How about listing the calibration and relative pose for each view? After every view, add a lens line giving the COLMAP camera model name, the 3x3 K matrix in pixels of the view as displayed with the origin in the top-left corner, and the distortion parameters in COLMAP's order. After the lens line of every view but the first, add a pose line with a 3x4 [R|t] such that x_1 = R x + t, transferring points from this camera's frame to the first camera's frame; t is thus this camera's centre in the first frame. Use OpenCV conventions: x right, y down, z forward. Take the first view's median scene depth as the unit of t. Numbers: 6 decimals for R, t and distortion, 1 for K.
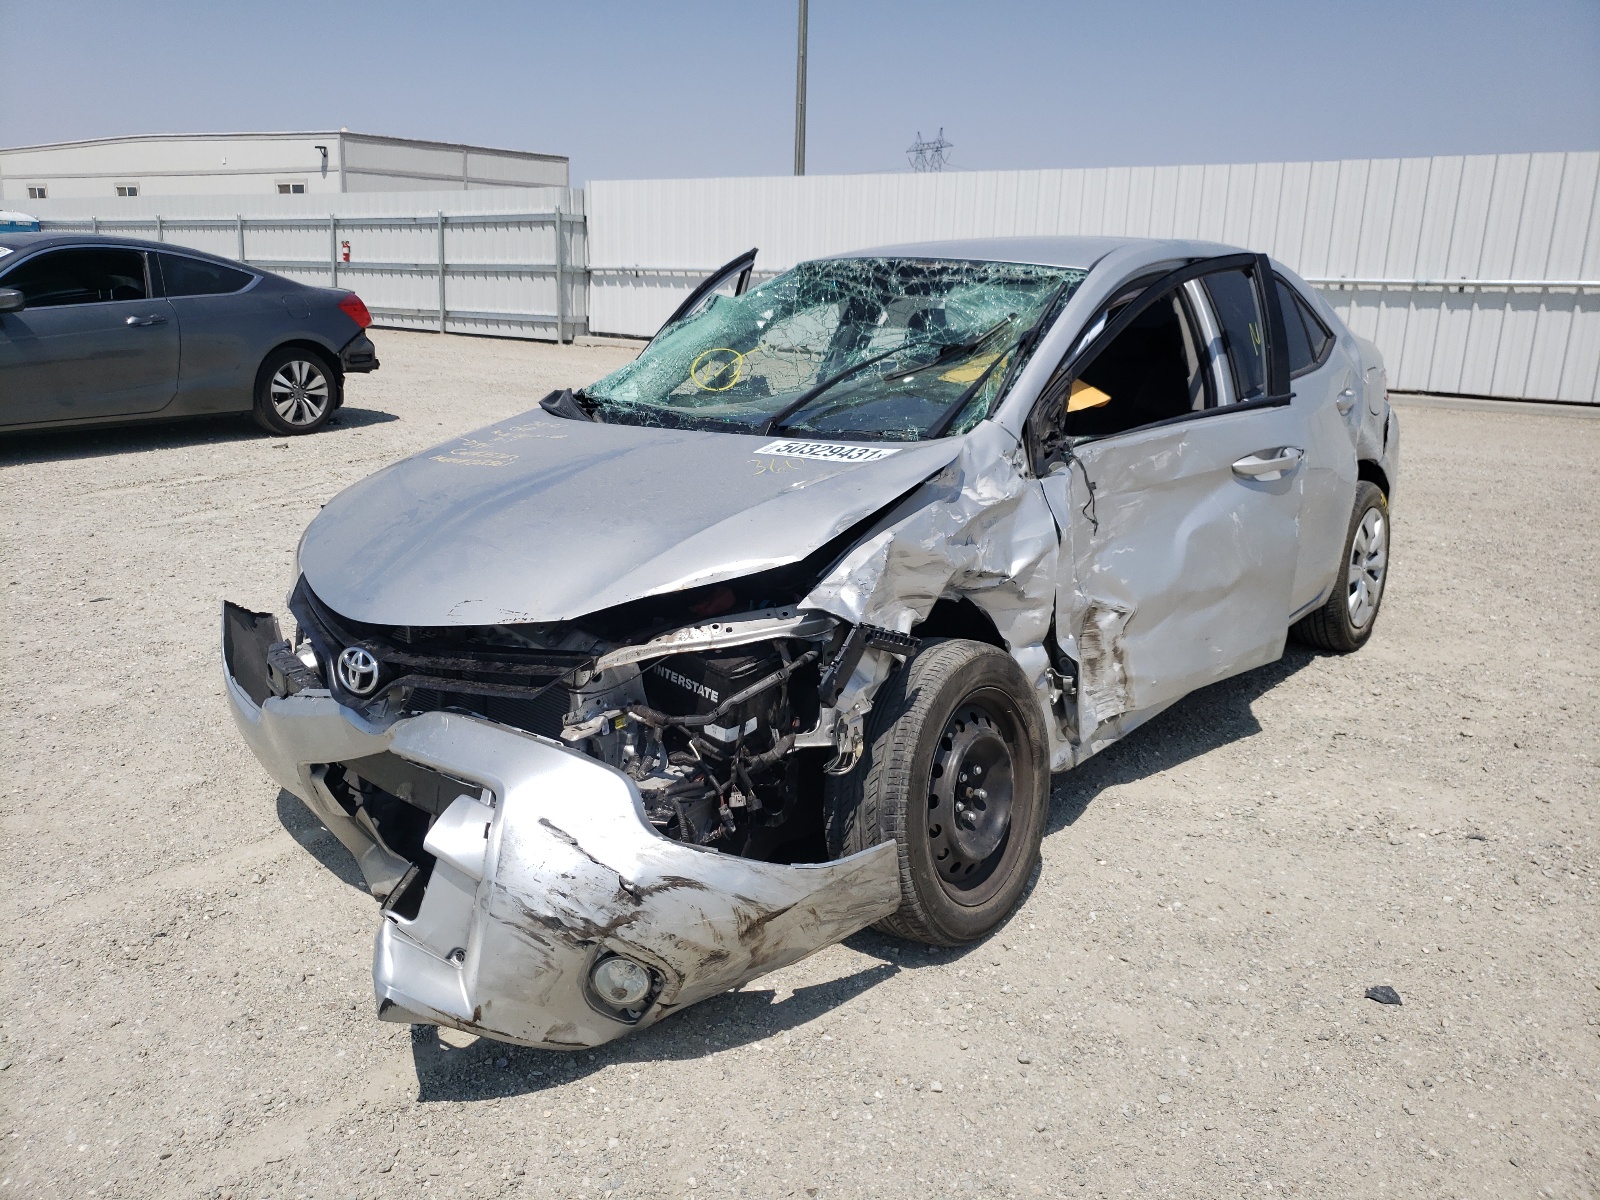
lens RADIAL K [[1193.7, 0, 800.0], [0, 1193.7, 600.0], [0, 0, 1]] dist [-0.004892, 0.082178]
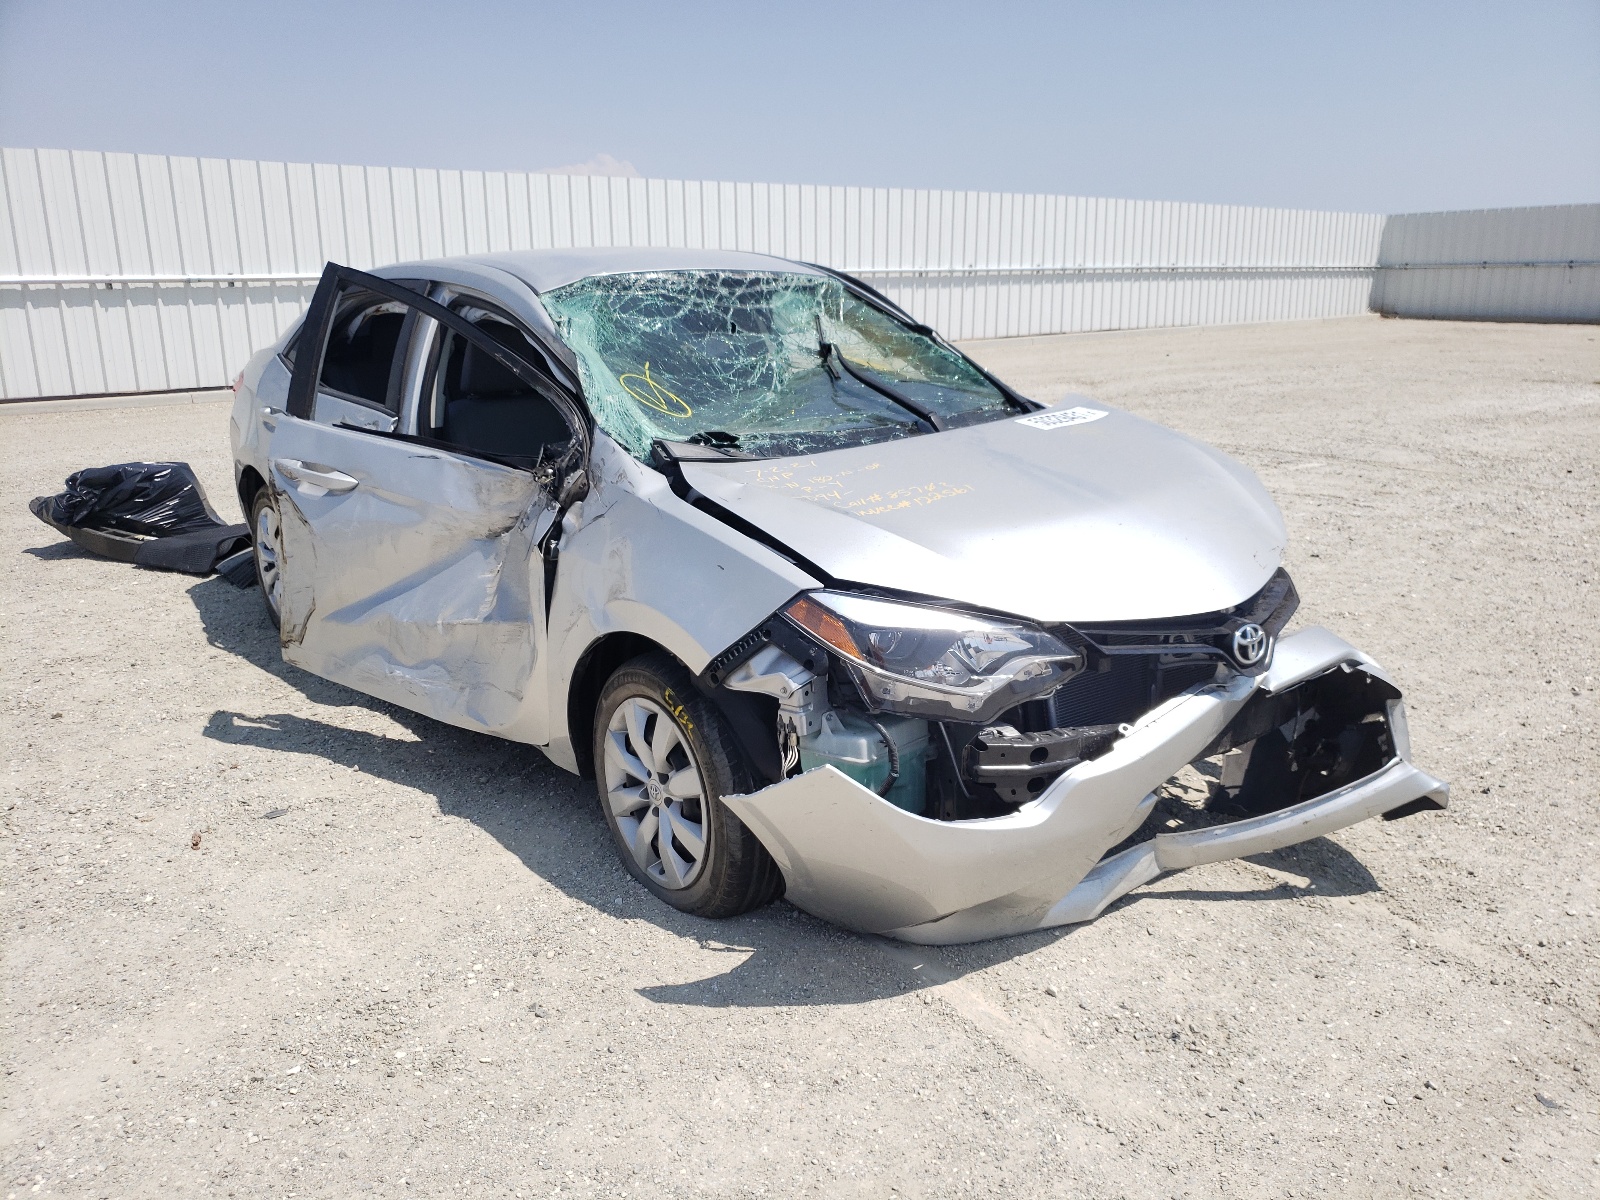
lens RADIAL K [[1312.4, 0, 800.0], [0, 1312.4, 600.0], [0, 0, 1]] dist [0.081636, -0.180130]
pose [[0.210084, -0.259995, 0.942479, -0.469384], [0.270505, 0.941818, 0.199516, -0.099642], [-0.939517, 0.213030, 0.268191, 0.303252]]
